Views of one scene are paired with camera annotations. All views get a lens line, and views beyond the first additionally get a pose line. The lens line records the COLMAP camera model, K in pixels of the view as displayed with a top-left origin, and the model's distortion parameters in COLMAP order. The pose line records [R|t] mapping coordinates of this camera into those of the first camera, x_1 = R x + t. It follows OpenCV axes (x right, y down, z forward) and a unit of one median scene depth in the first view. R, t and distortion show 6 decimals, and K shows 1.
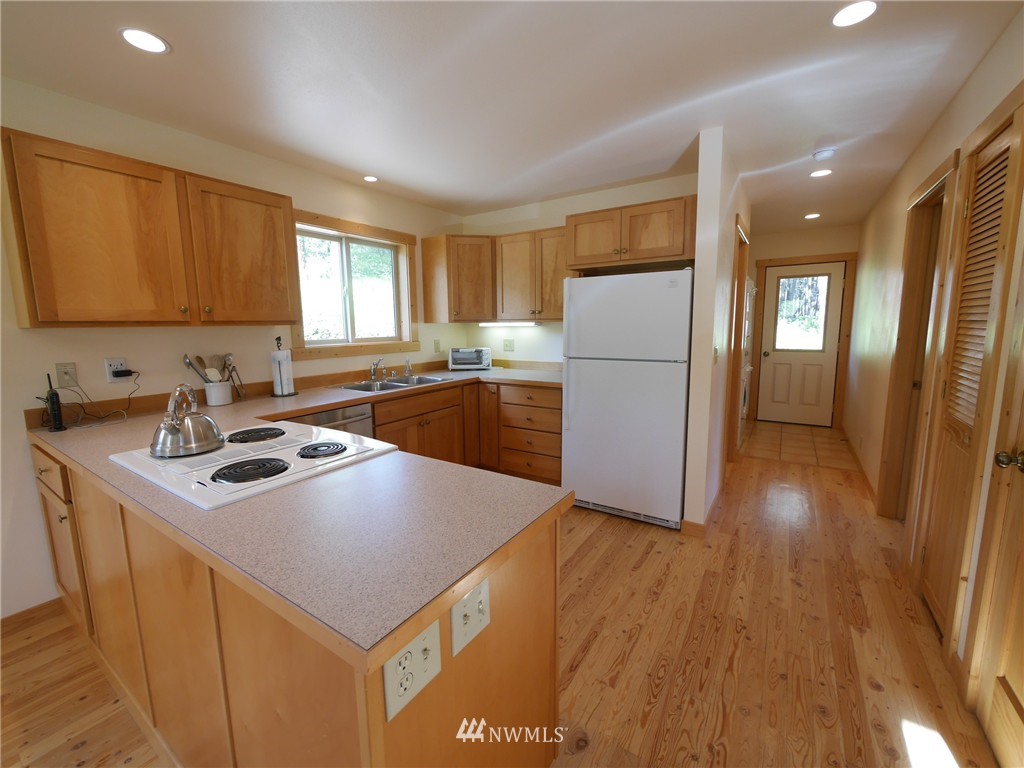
lens RADIAL K [[421.6, 0, 508.9], [0, 421.6, 382.3], [0, 0, 1]] dist [-0.005640, 0.000355]
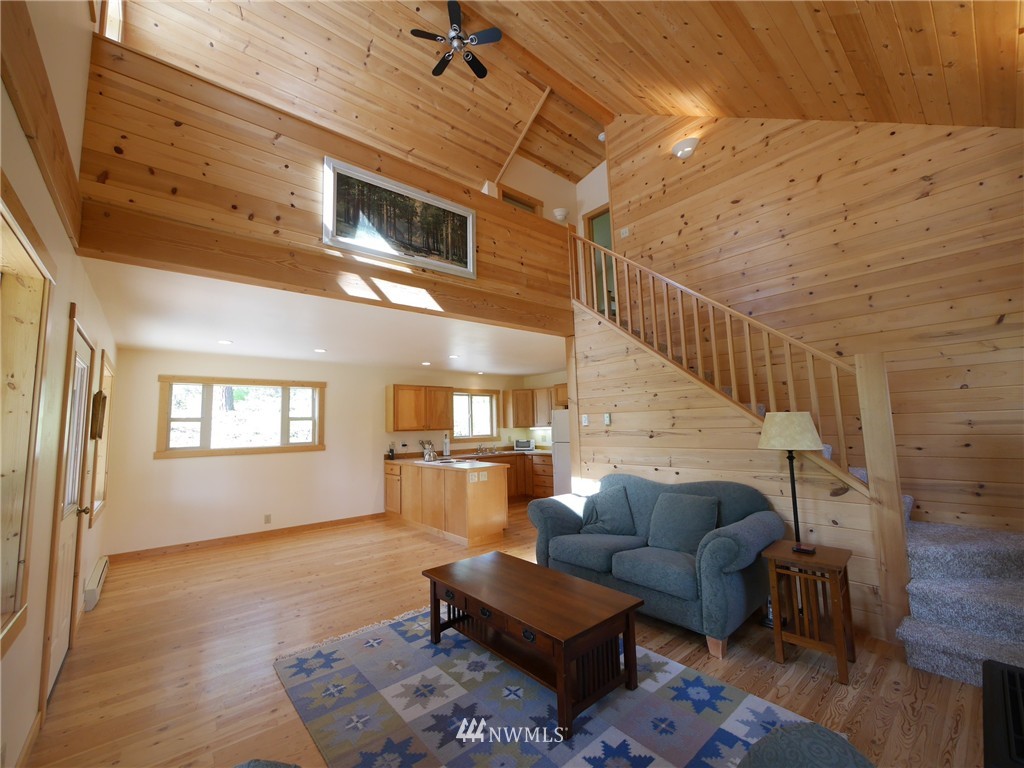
lens RADIAL K [[421.6, 0, 506.7], [0, 421.6, 378.3], [0, 0, 1]] dist [-0.005640, 0.000355]
pose [[0.957939, -0.045050, -0.283414, 0.500144], [-0.025611, 0.970239, -0.240791, 0.149696], [0.285827, 0.237922, 0.928276, -1.213964]]
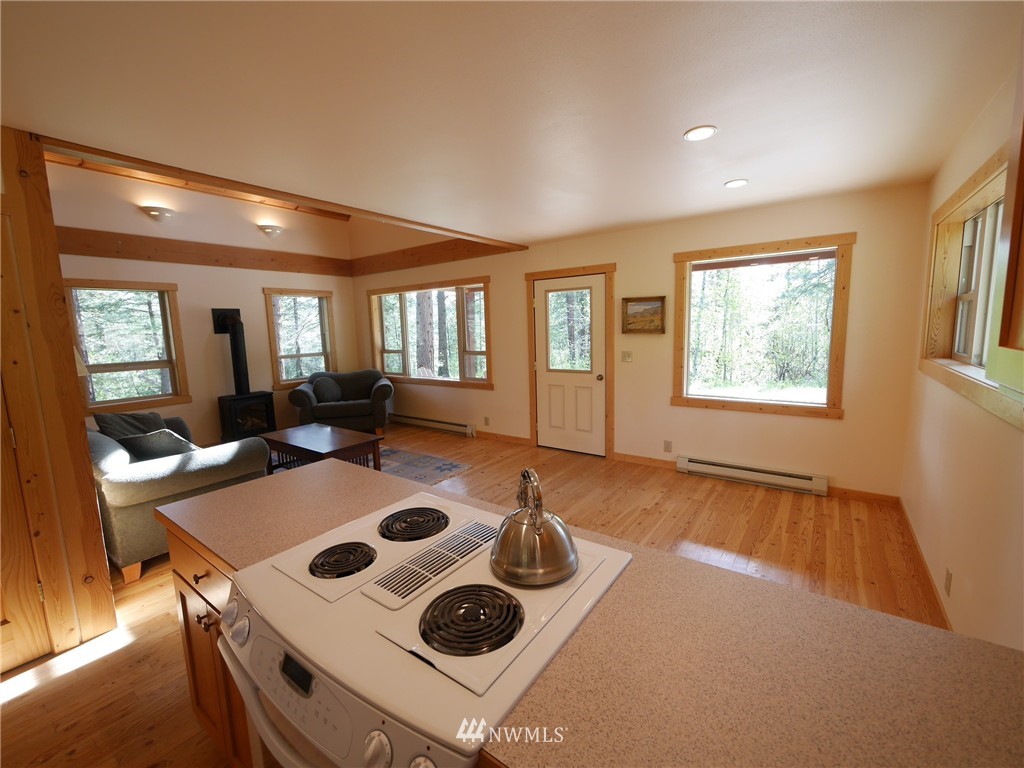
lens RADIAL K [[421.6, 0, 509.8], [0, 421.6, 382.9], [0, 0, 1]] dist [-0.005640, 0.000355]
pose [[-0.997612, 0.037362, 0.058090, -0.335798], [0.051740, 0.961413, 0.270200, -0.132796], [-0.045753, 0.272560, -0.961050, 0.674212]]
